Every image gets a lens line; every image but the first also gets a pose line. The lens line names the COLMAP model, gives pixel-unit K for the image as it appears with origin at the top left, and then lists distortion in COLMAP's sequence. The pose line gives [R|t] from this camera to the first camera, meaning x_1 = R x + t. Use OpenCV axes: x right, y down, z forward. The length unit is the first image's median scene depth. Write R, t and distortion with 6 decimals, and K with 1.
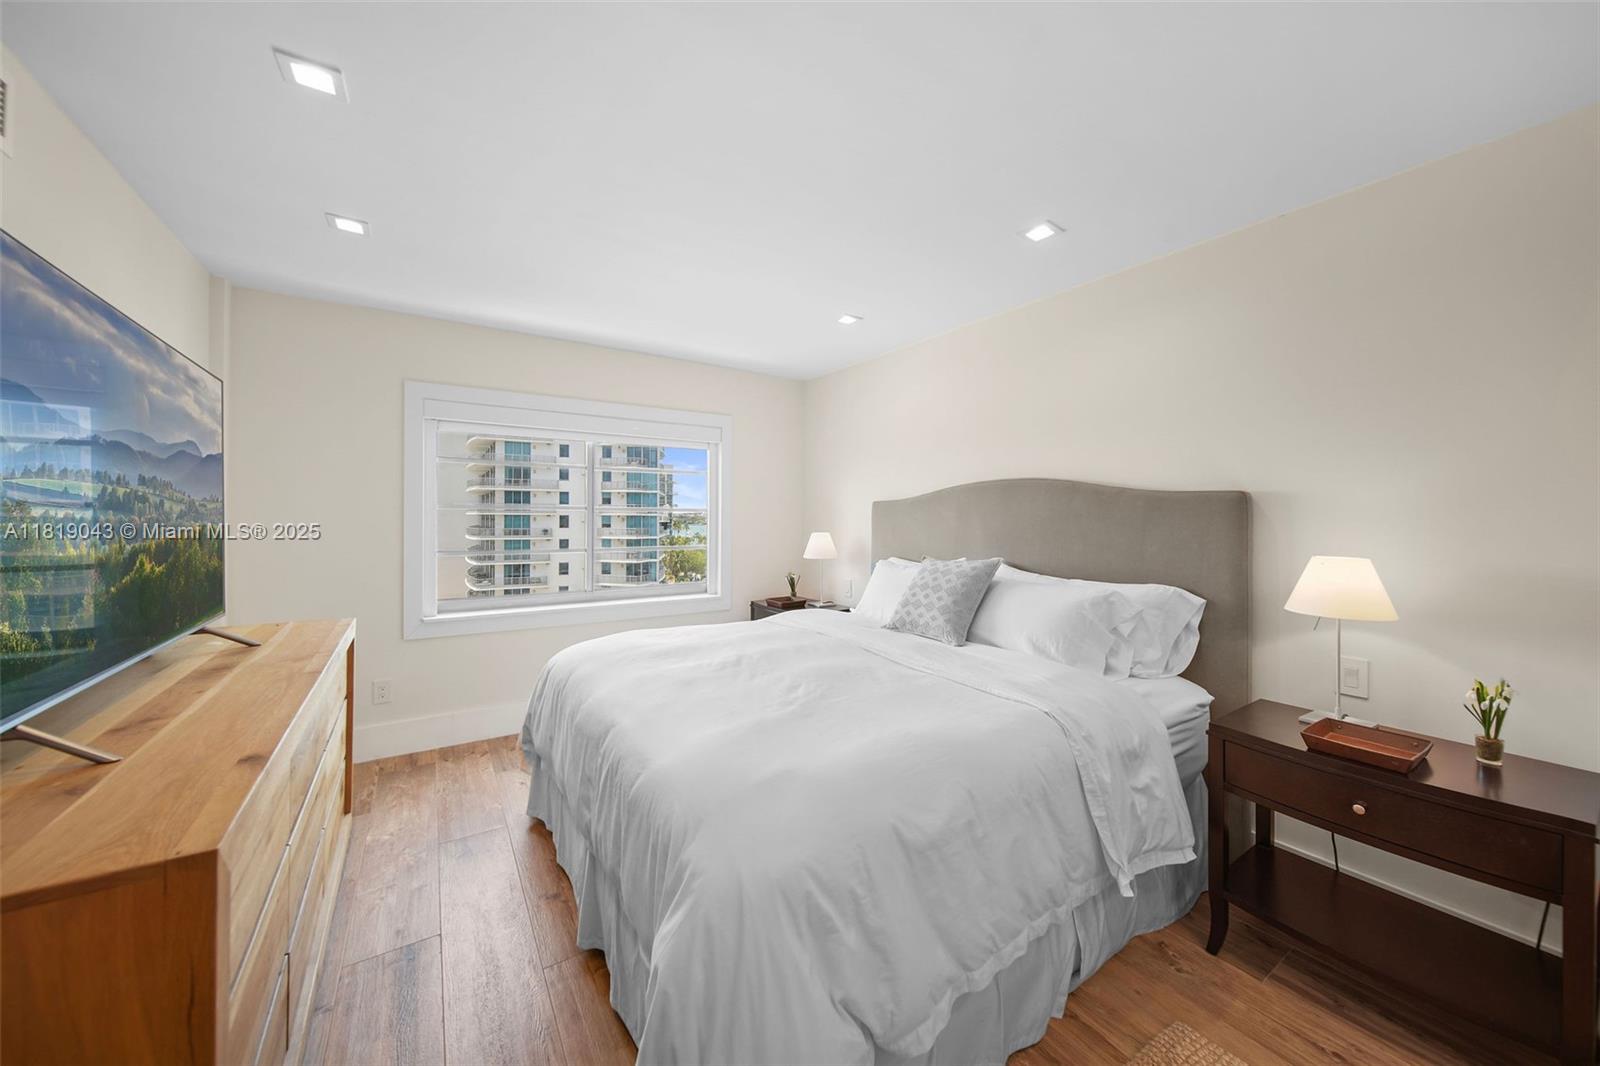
lens RADIAL K [[567.1, 0, 797.7], [0, 567.1, 523.6], [0, 0, 1]] dist [0.014811, -0.004940]
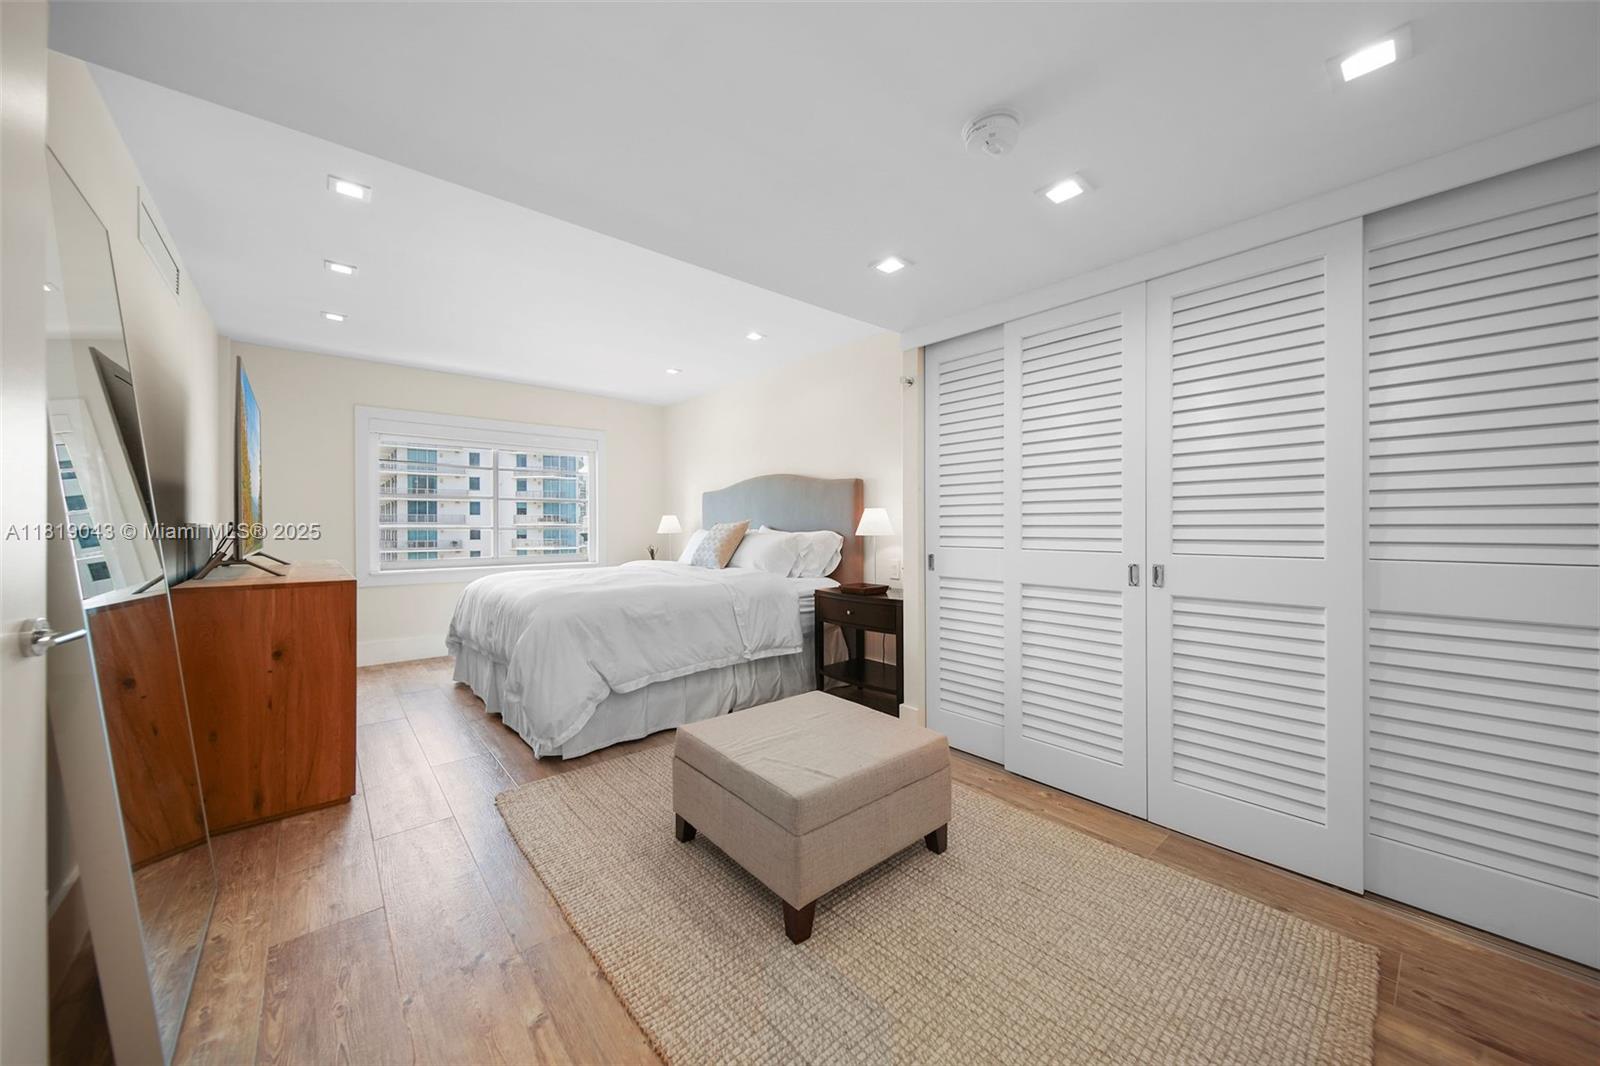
lens RADIAL K [[565.3, 0, 800.0], [0, 565.3, 533.0], [0, 0, 1]] dist [0.007042, -0.000054]
pose [[0.991401, -0.011216, 0.130377, 0.204130], [0.011303, 0.999936, 0.000073, 0.072855], [-0.130370, 0.001401, 0.991464, -0.498774]]
